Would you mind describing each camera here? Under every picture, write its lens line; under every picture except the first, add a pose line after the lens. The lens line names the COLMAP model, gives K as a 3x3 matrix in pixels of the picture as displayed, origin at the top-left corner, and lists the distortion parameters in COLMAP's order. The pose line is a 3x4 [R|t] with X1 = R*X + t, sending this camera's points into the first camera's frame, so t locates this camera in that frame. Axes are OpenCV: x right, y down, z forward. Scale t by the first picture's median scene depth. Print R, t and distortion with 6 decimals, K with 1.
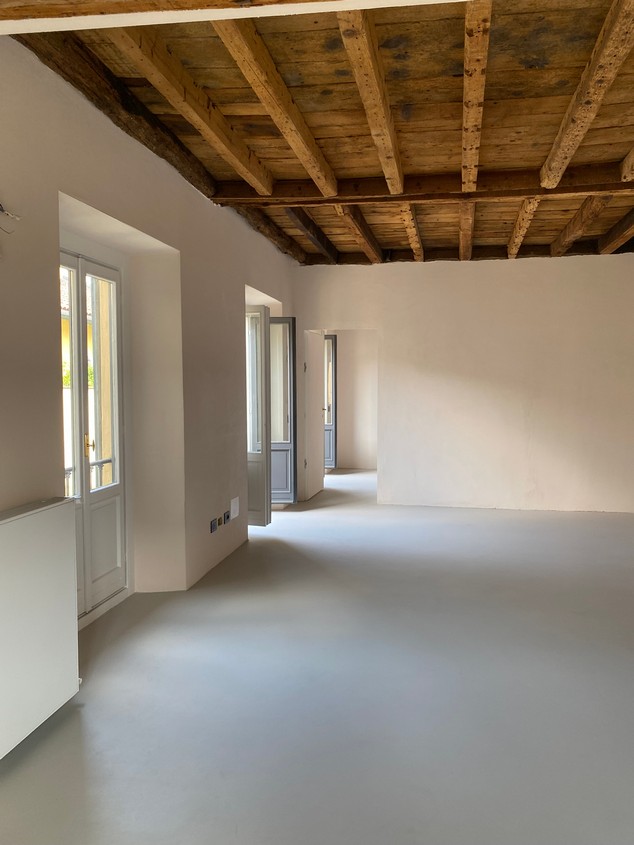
lens RADIAL K [[628.3, 0, 317.0], [0, 628.3, 422.5], [0, 0, 1]] dist [0.004446, -0.001649]
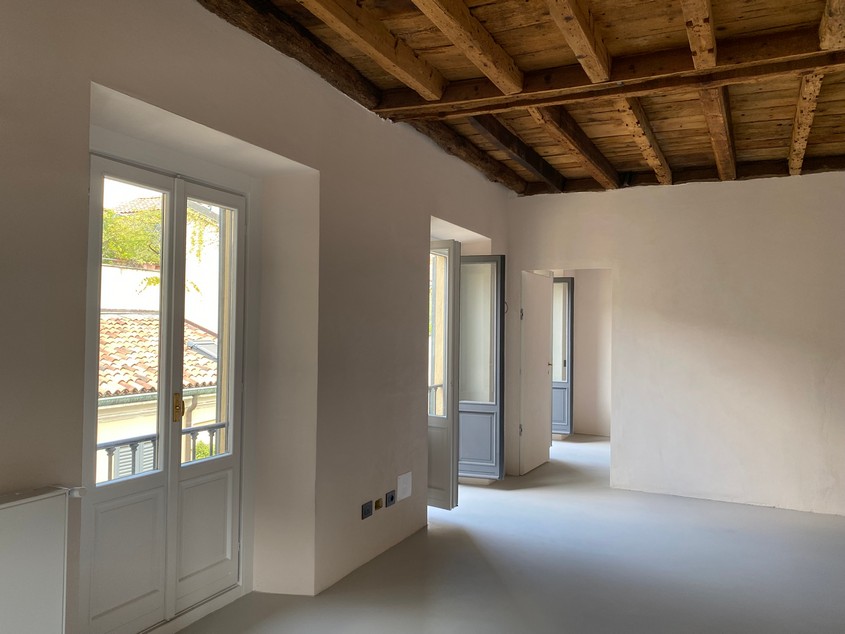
lens RADIAL K [[628.3, 0, 418.8], [0, 628.3, 321.4], [0, 0, 1]] dist [0.004446, -0.001649]
pose [[0.963068, 0.013745, -0.268906, 0.096690], [-0.034456, 0.996777, -0.072452, -0.016919], [0.267044, 0.079042, 0.960437, 0.199294]]
